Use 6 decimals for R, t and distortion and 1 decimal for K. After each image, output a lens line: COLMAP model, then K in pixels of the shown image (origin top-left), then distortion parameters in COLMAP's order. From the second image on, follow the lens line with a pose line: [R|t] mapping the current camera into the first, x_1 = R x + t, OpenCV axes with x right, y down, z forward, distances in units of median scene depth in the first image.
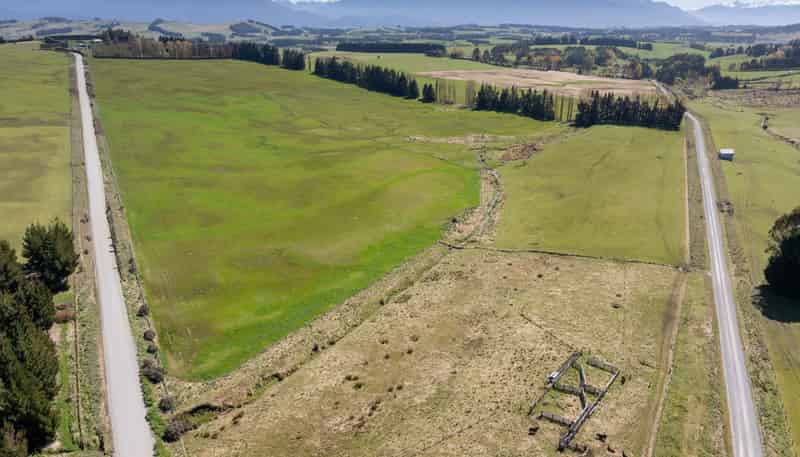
lens RADIAL K [[560.5, 0, 403.2], [0, 560.5, 225.6], [0, 0, 1]] dist [-0.042174, 0.008841]
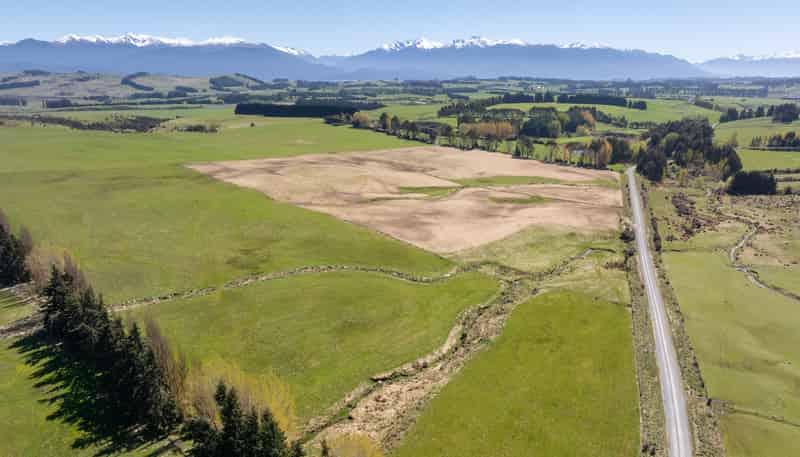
lens RADIAL K [[560.5, 0, 403.2], [0, 560.5, 225.6], [0, 0, 1]] dist [-0.042174, 0.008841]
pose [[0.999819, 0.003448, -0.018686, 0.148864], [-0.005048, 0.996262, -0.086239, -0.102331], [0.018319, 0.086317, 0.996099, 0.271929]]
